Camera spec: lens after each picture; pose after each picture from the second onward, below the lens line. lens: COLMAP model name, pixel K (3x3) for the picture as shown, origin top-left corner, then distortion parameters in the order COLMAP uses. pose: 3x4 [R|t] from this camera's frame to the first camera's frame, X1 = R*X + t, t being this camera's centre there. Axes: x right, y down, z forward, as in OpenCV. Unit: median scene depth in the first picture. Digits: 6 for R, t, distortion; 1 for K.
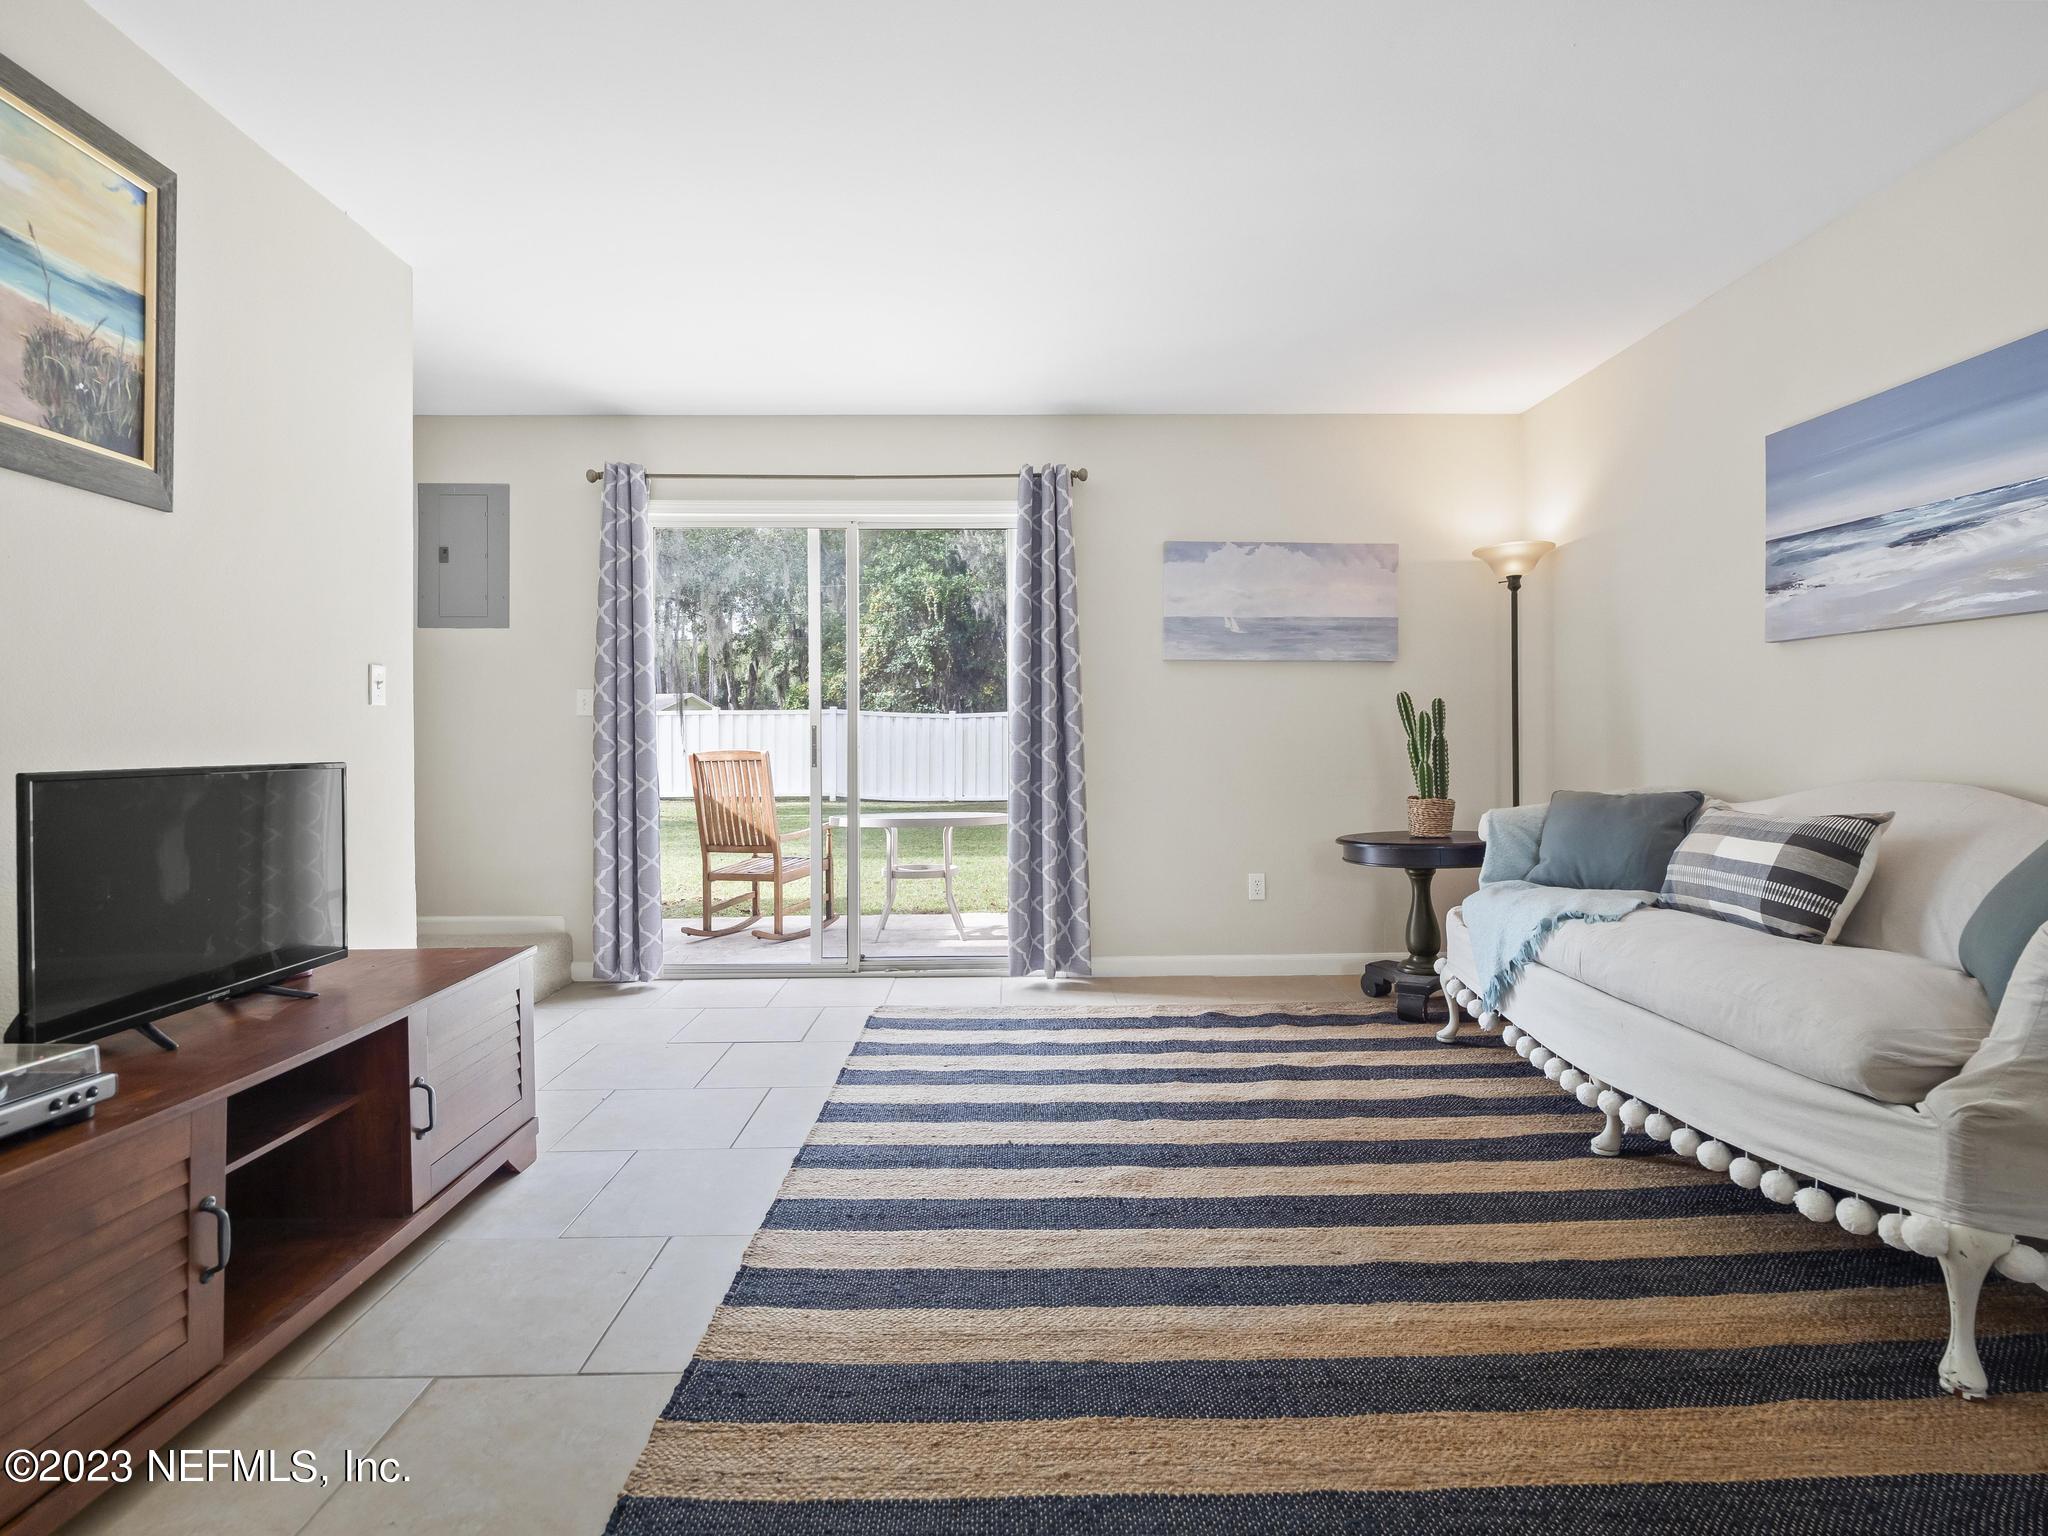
lens RADIAL K [[1005.8, 0, 1020.7], [0, 1005.8, 740.0], [0, 0, 1]] dist [-0.007681, -0.004039]
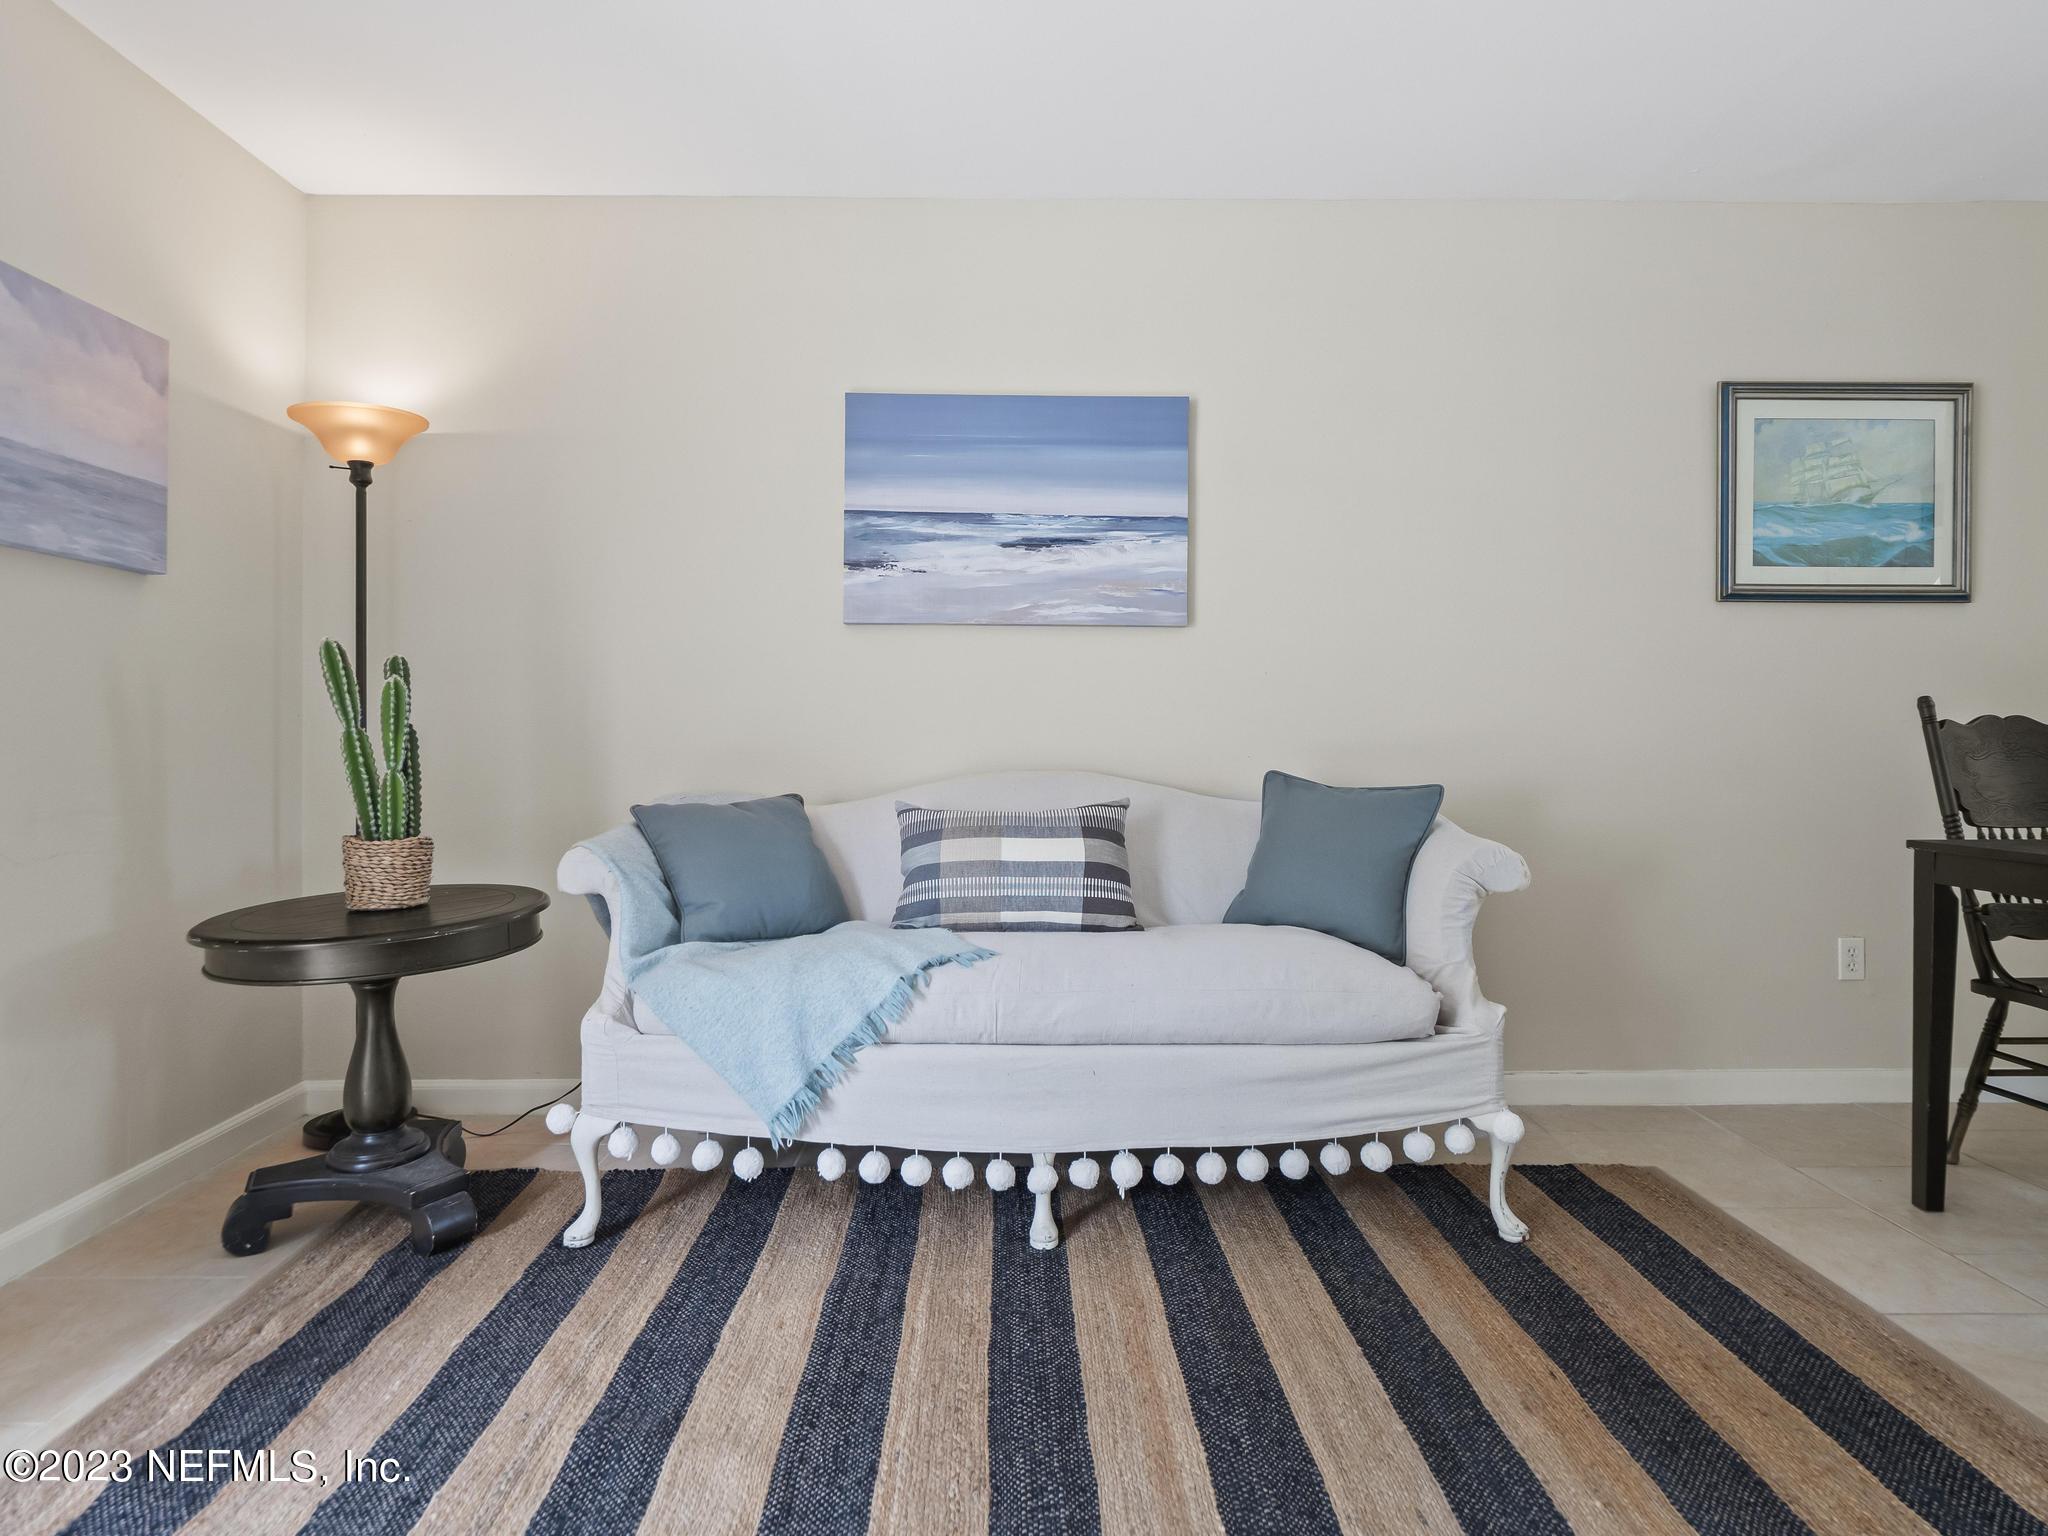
lens RADIAL K [[1181.6, 0, 1019.2], [0, 1181.6, 722.0], [0, 0, 1]] dist [0.005029, -0.006385]
pose [[0.011428, 0.015414, 0.999816, -0.315449], [0.000602, 0.999881, -0.015422, 0.007303], [-0.999935, 0.000778, 0.011417, 0.859891]]
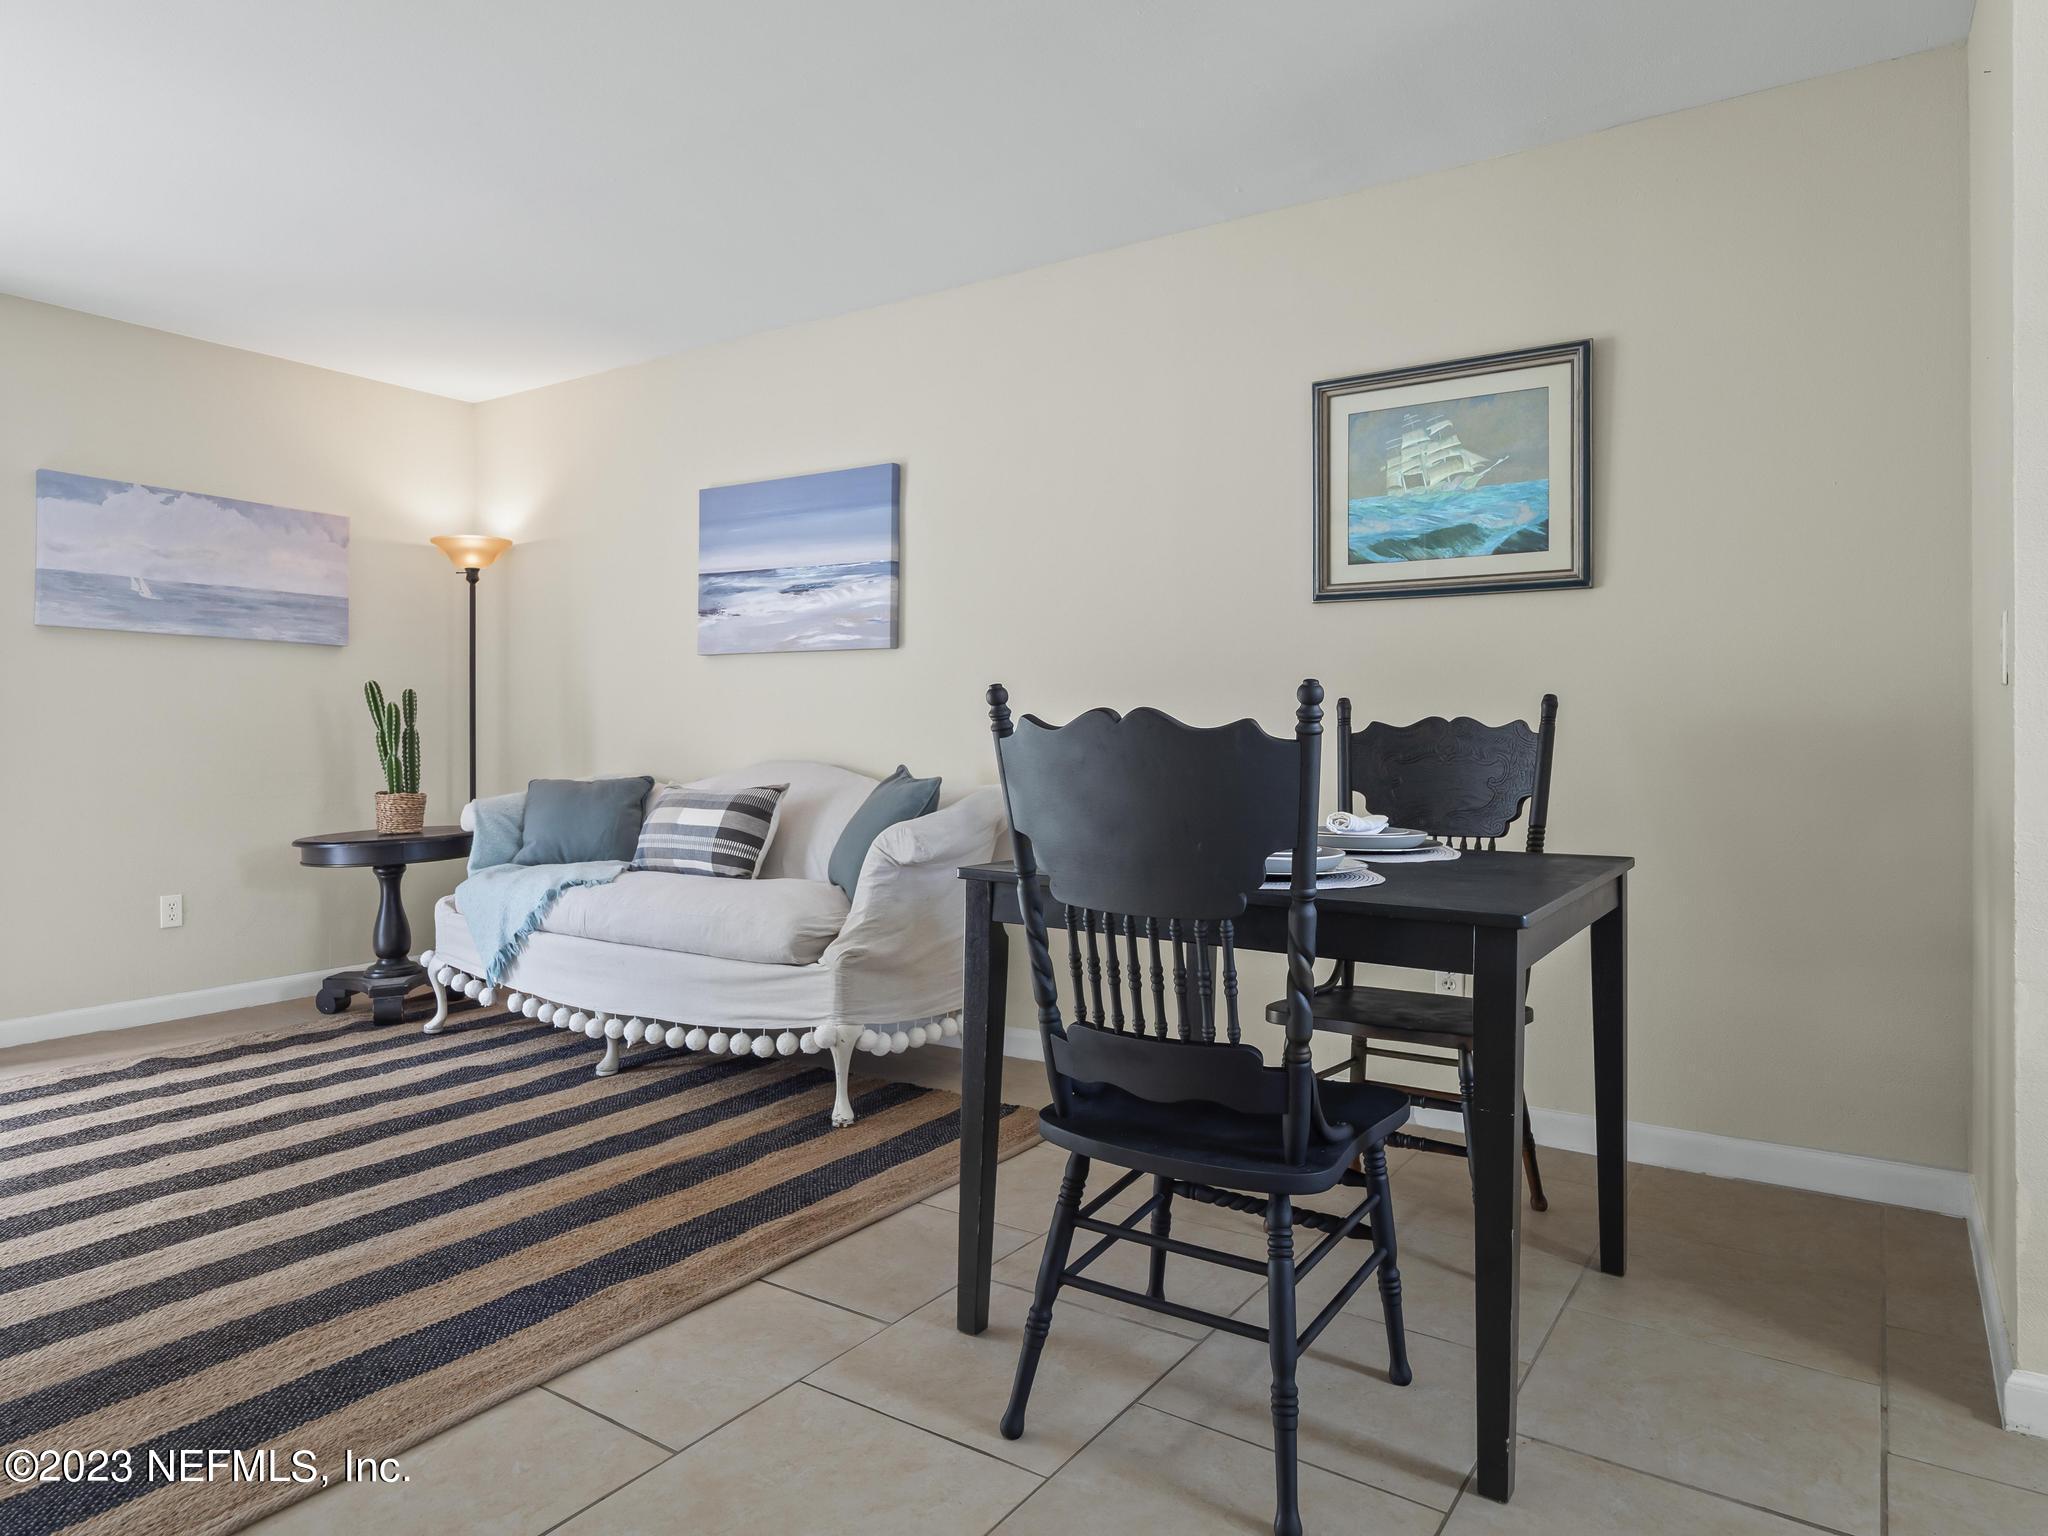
lens RADIAL K [[1265.4, 0, 1022.9], [0, 1265.4, 733.4], [0, 0, 1]] dist [0.002945, -0.004315]
pose [[0.572156, 0.006122, 0.820122, -0.327337], [-0.004036, 0.999981, -0.004649, 0.006045], [-0.820135, -0.000651, 0.572169, -0.243169]]
